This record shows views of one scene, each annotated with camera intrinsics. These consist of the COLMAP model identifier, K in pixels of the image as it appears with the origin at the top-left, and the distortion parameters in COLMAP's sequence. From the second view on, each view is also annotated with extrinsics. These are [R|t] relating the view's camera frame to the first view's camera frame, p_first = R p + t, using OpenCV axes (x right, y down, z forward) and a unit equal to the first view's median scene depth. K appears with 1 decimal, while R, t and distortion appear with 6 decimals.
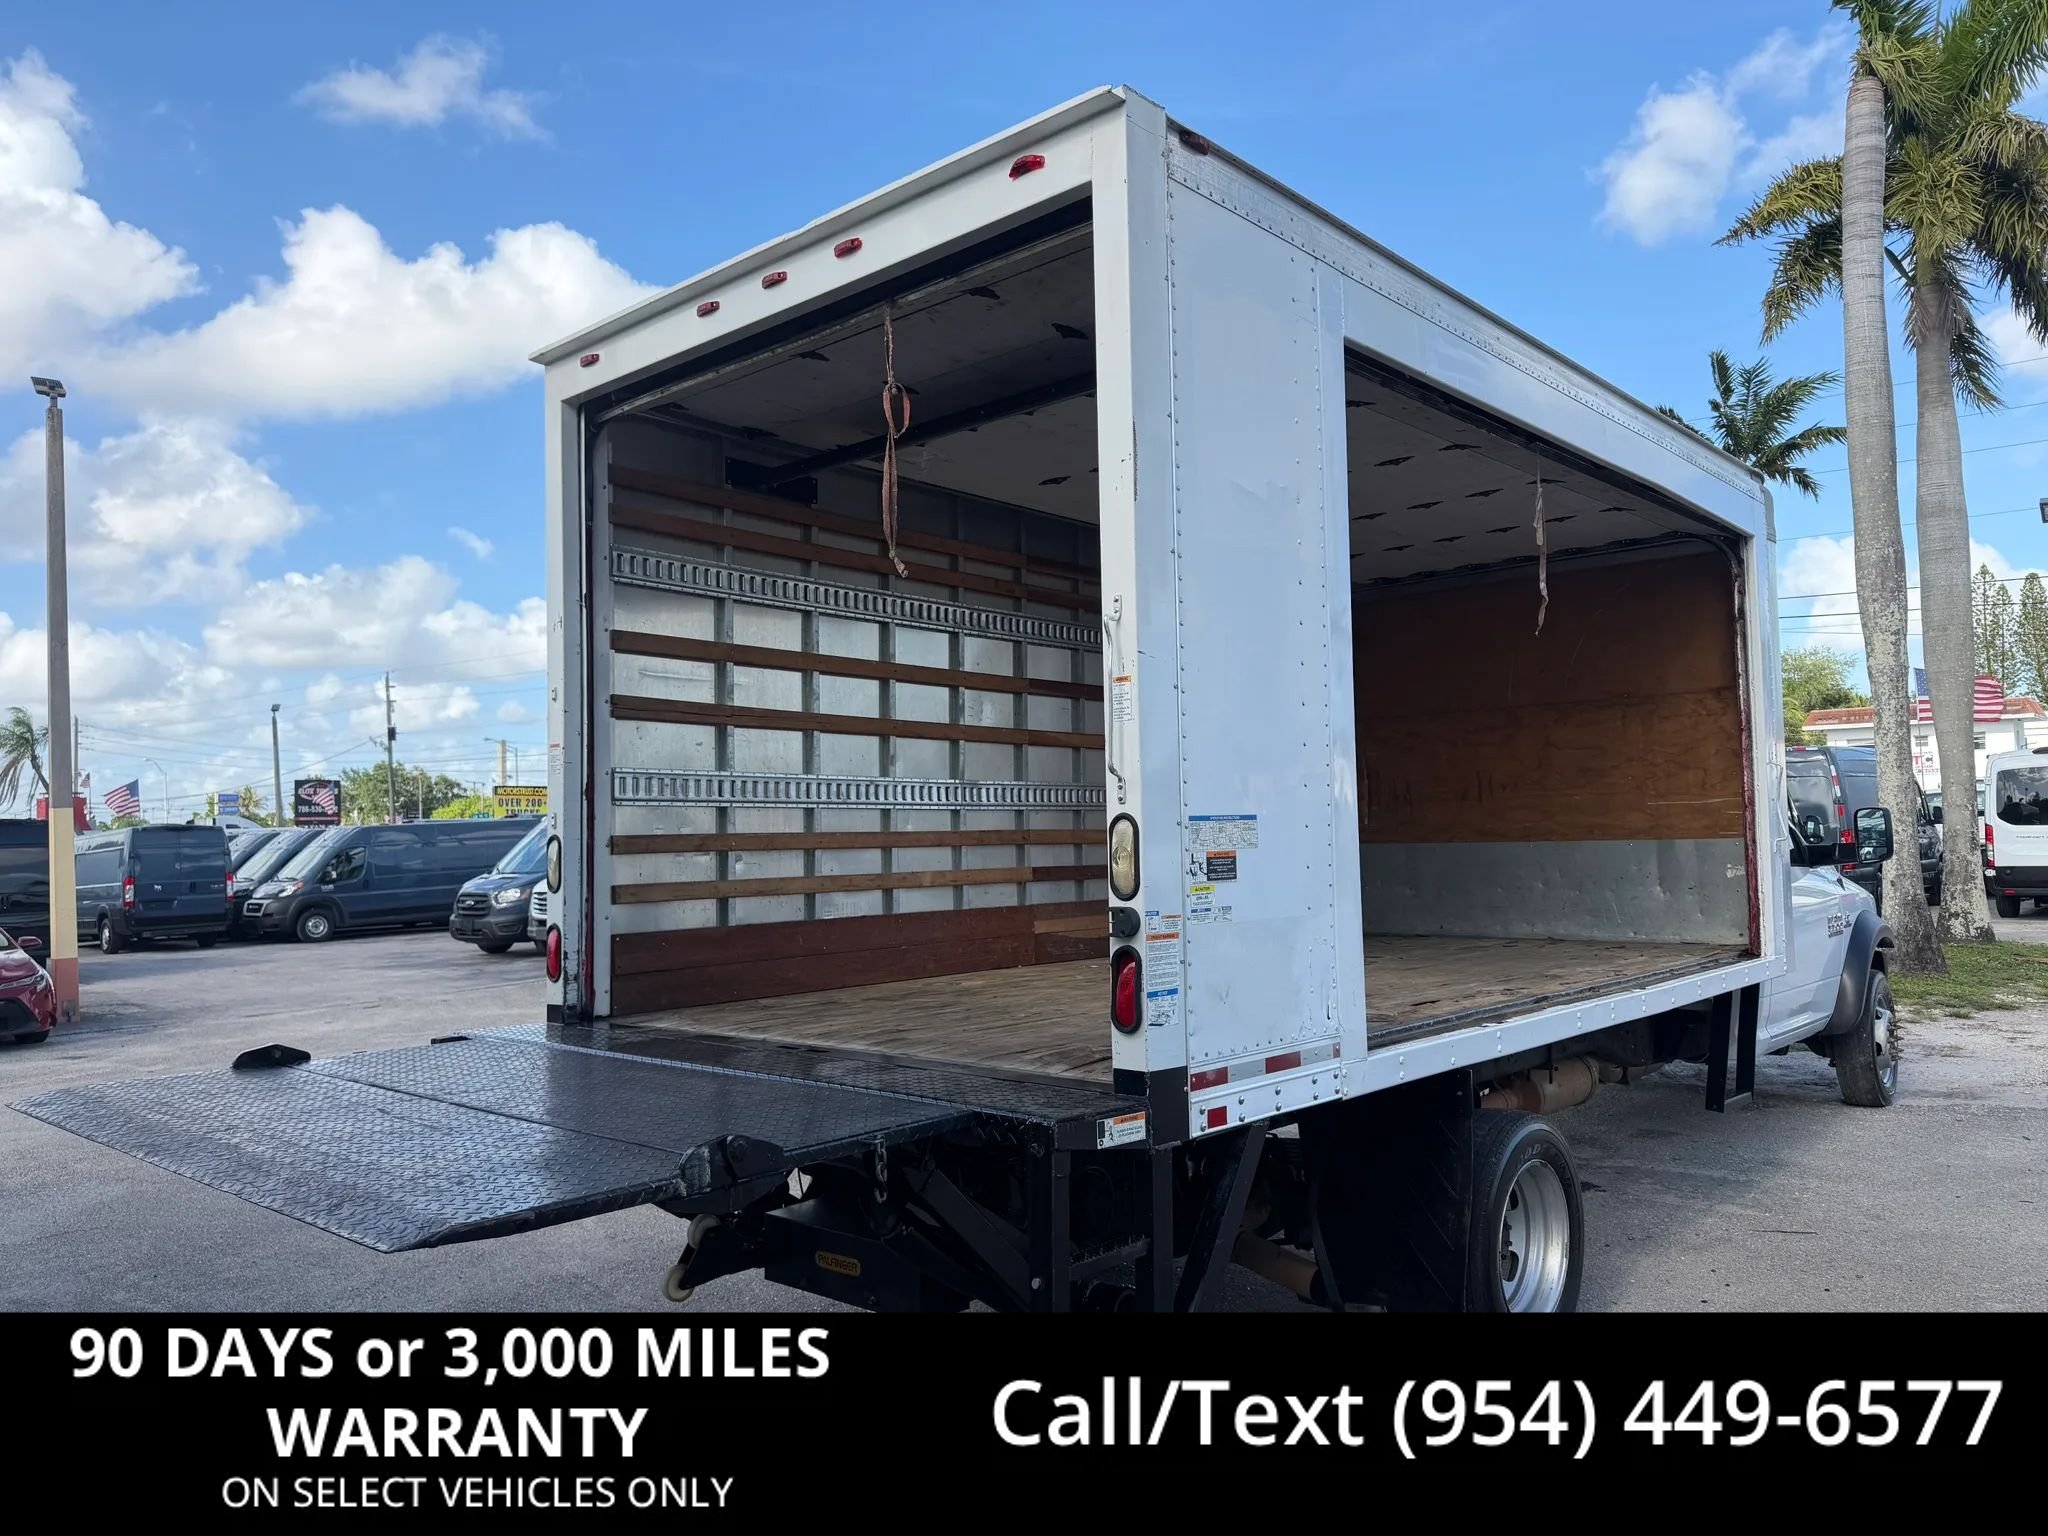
lens RADIAL K [[1447.0, 0, 1024.0], [0, 1447.0, 768.0], [0, 0, 1]] dist [0.068179, -0.085866]
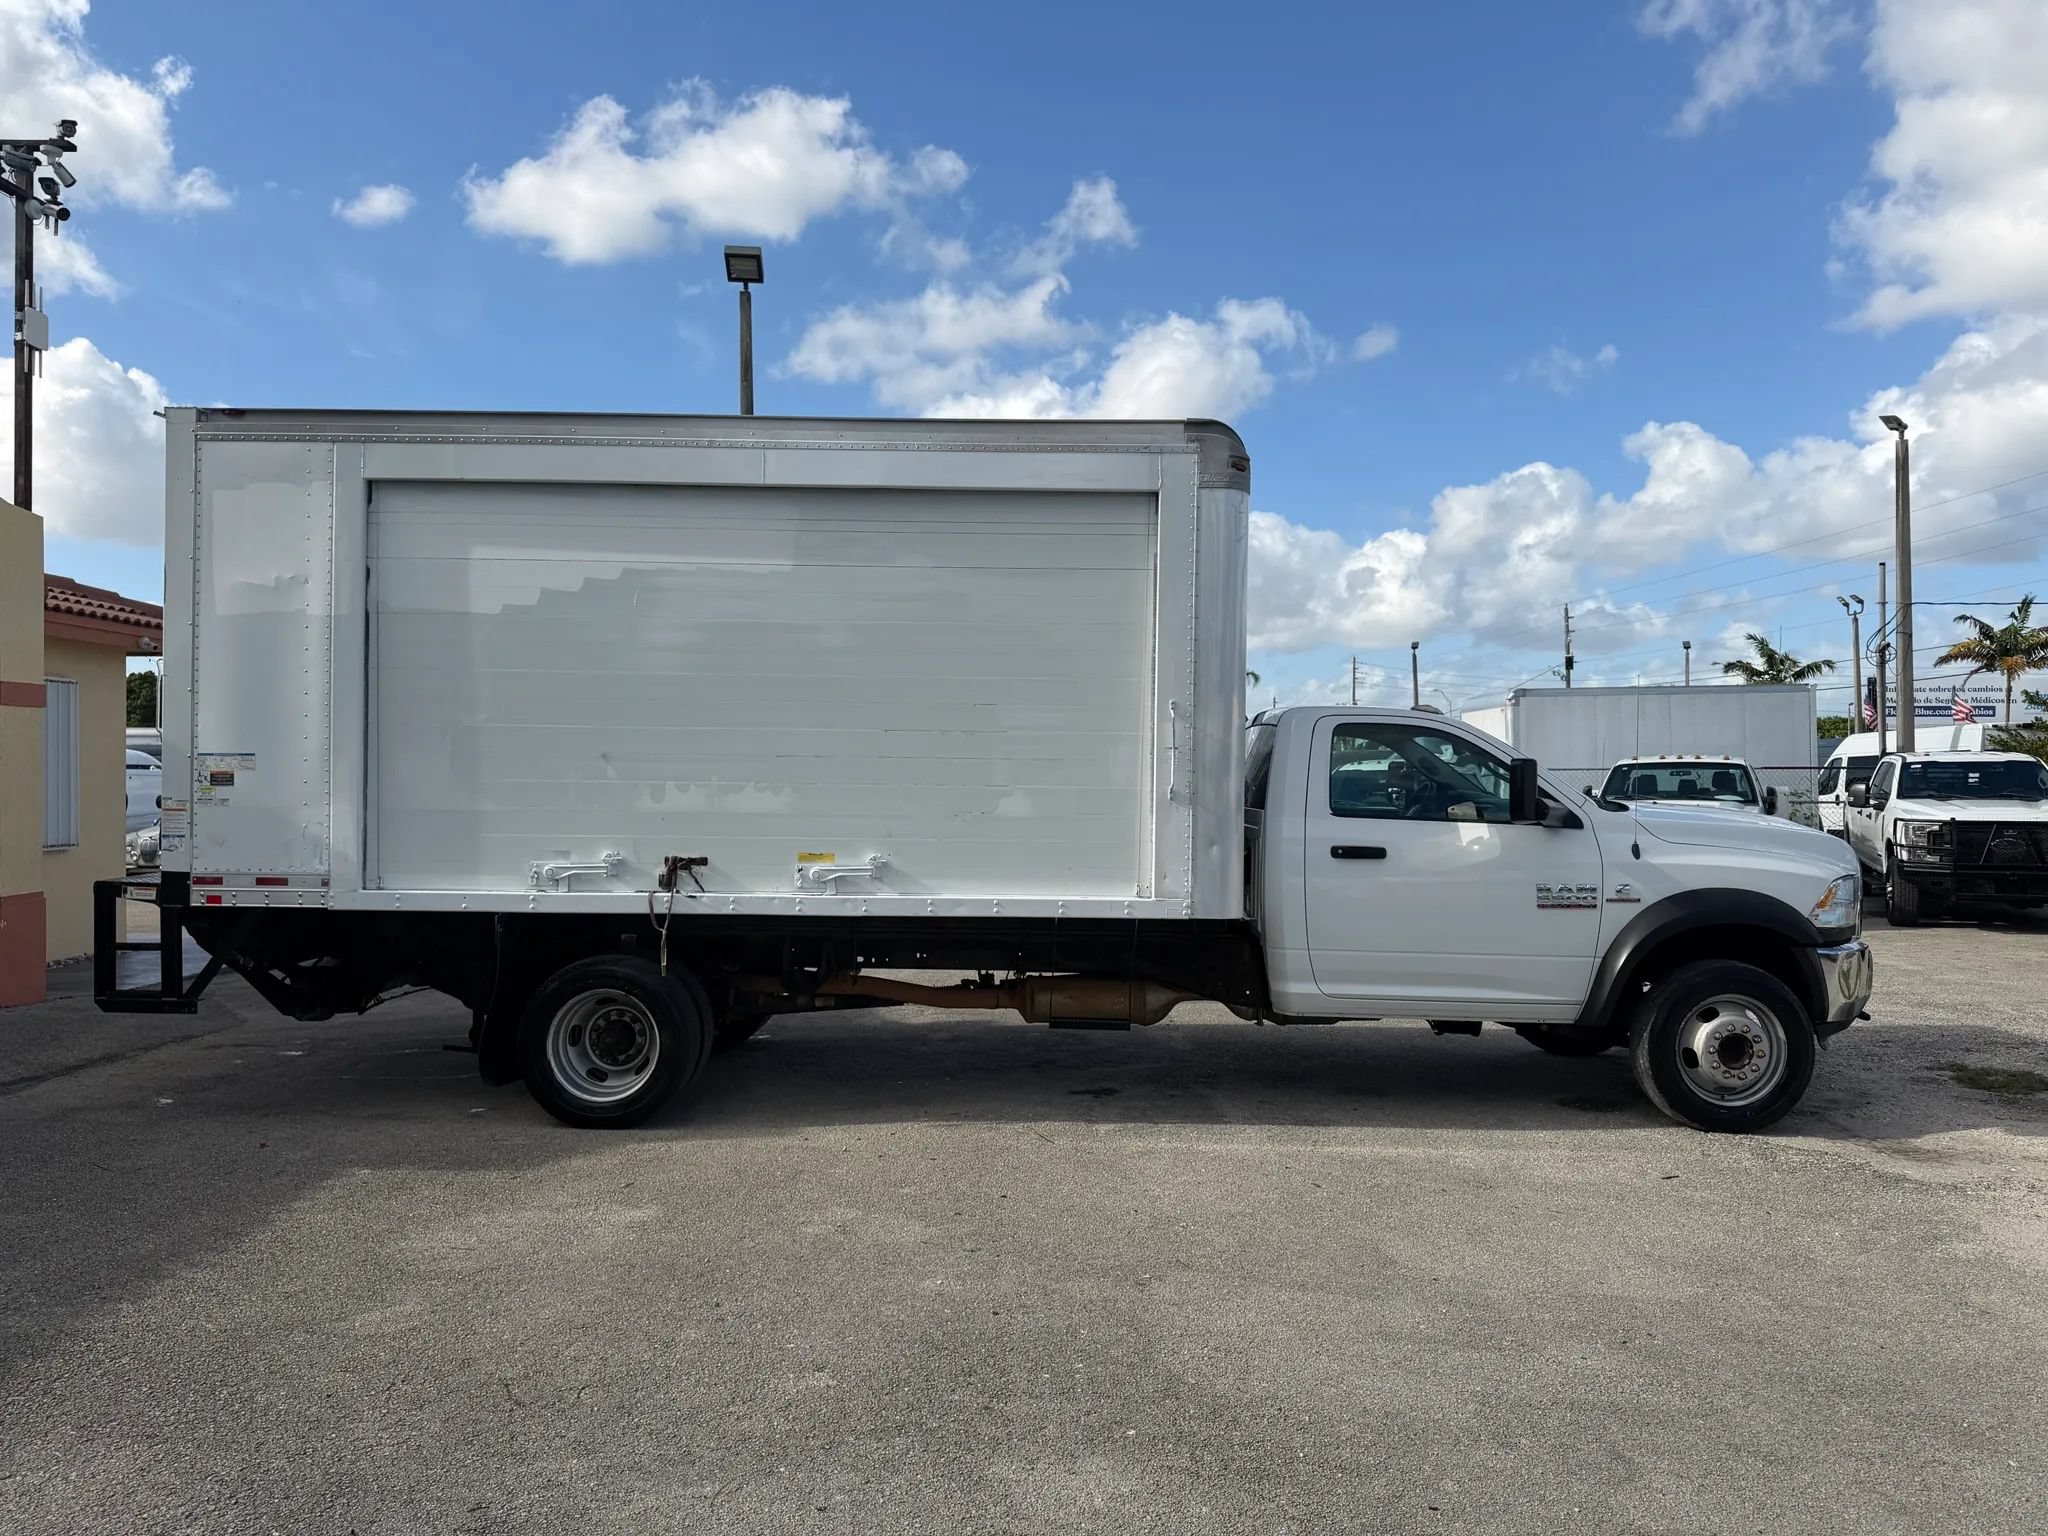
lens RADIAL K [[1453.1, 0, 982.9], [0, 1453.1, 793.1], [0, 0, 1]] dist [0.009676, -0.023291]
pose [[0.655418, 0.038101, -0.754305, 1.180015], [0.013876, 0.997951, 0.062464, -0.011812], [0.755139, -0.051407, 0.653546, 0.238559]]
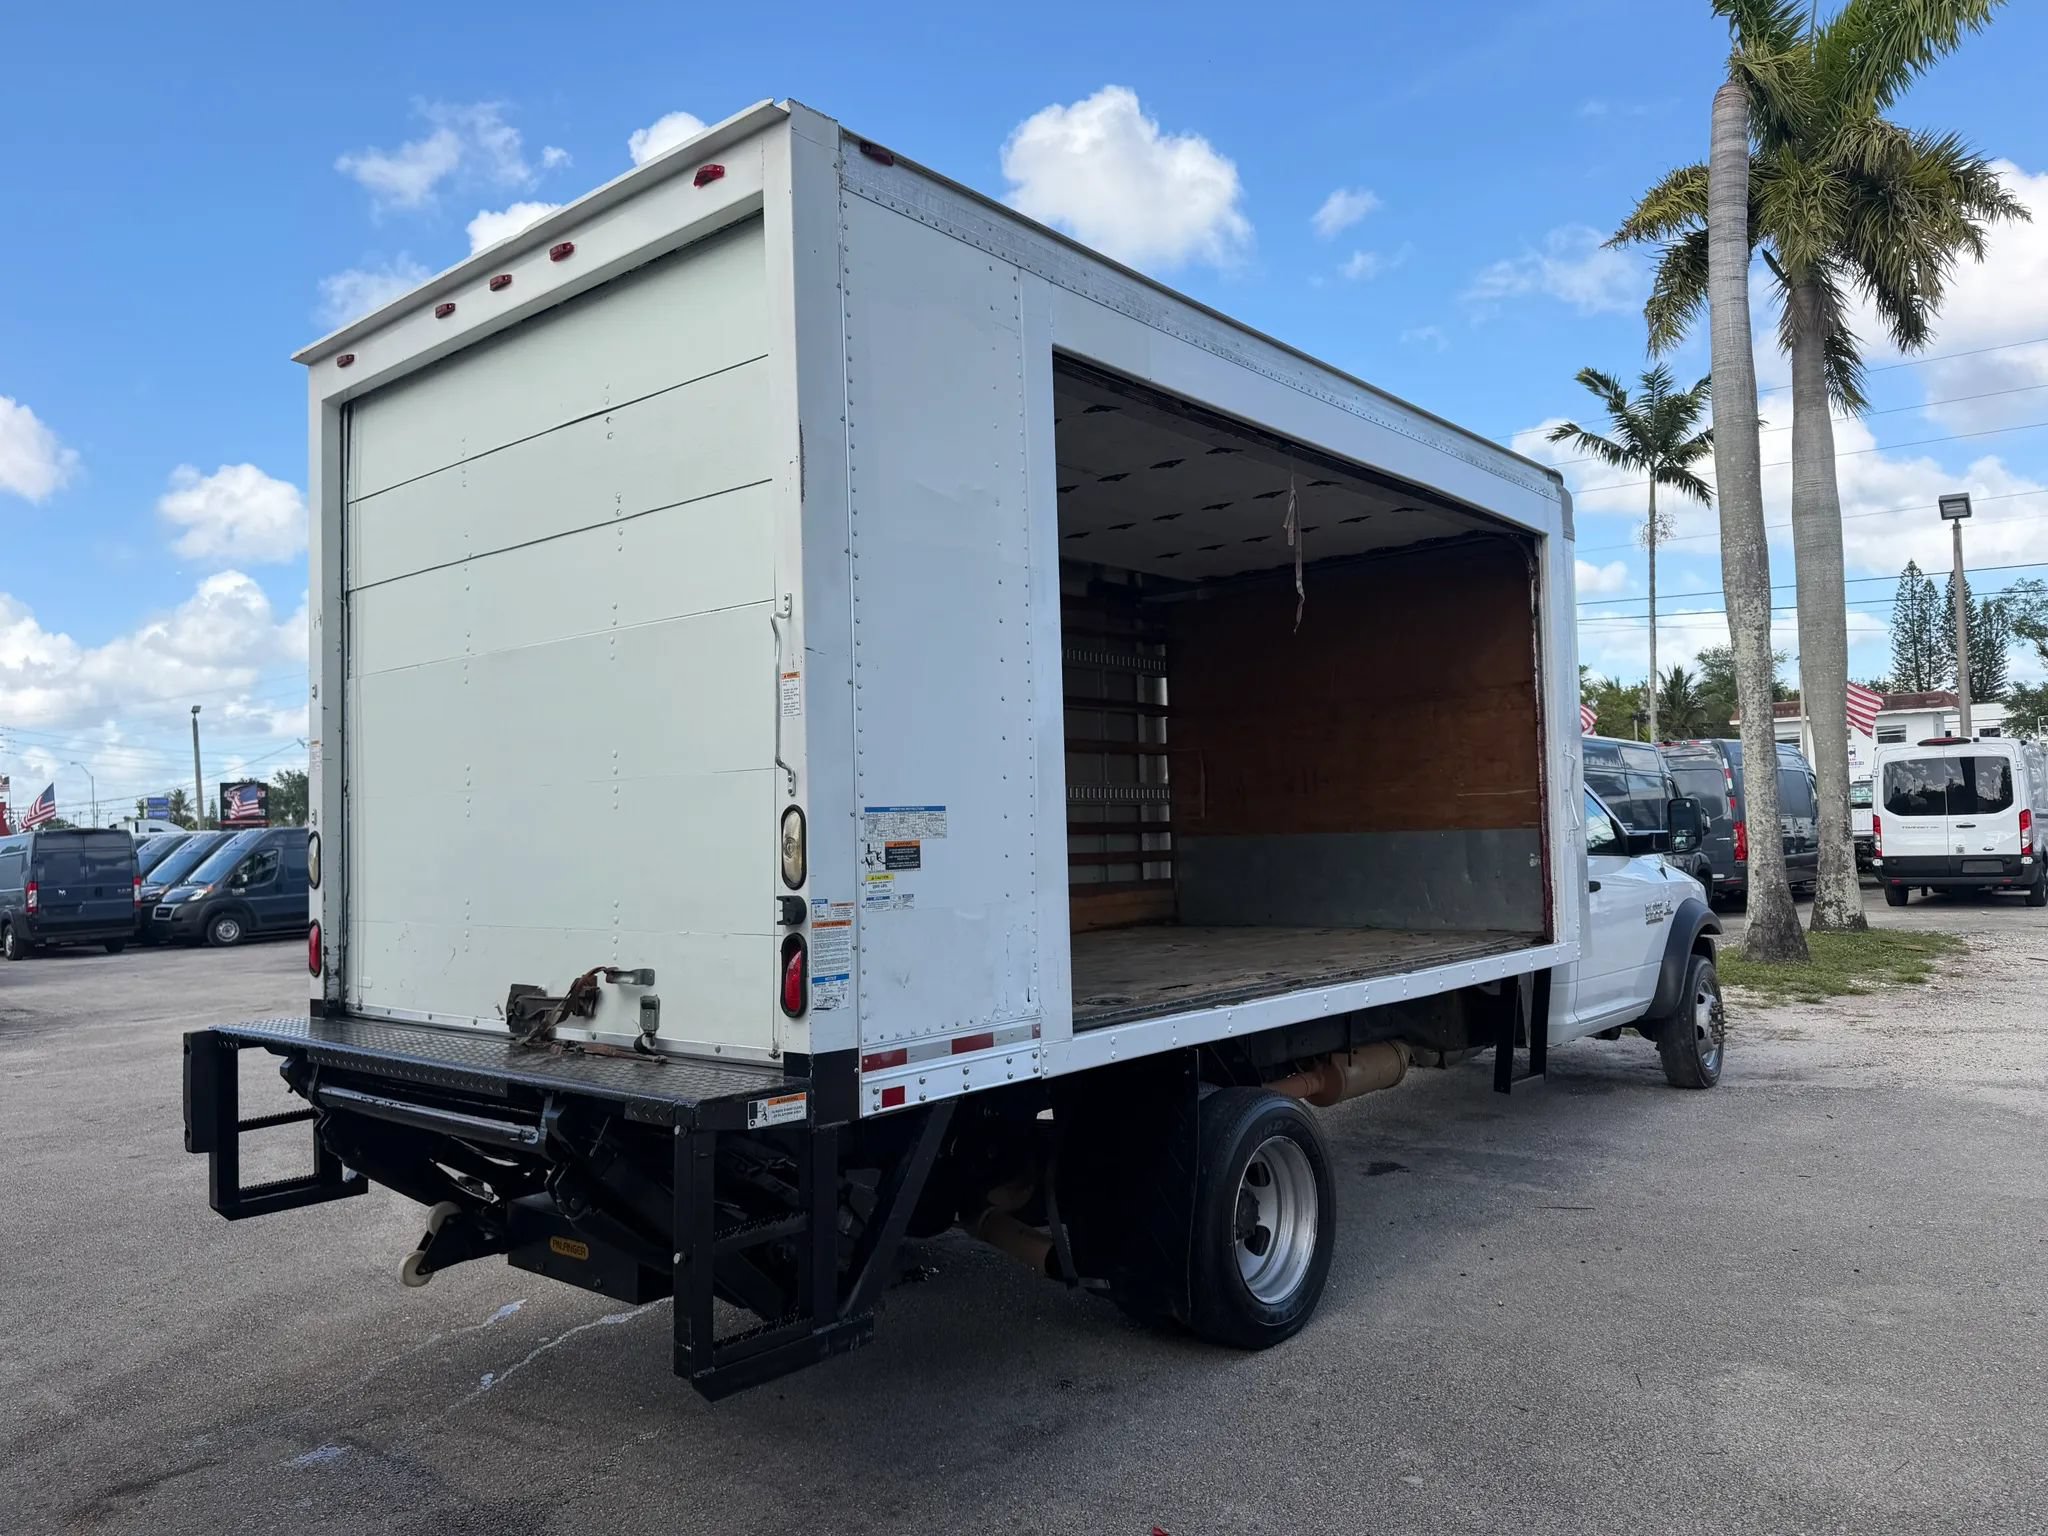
lens RADIAL K [[1455.1, 0, 1019.9], [0, 1455.1, 773.6], [0, 0, 1]] dist [0.068241, -0.100858]
pose [[0.999471, -0.005725, 0.032007, 0.093834], [0.005556, 0.999970, 0.005370, 0.002041], [-0.032037, -0.005189, 0.999473, -0.021274]]
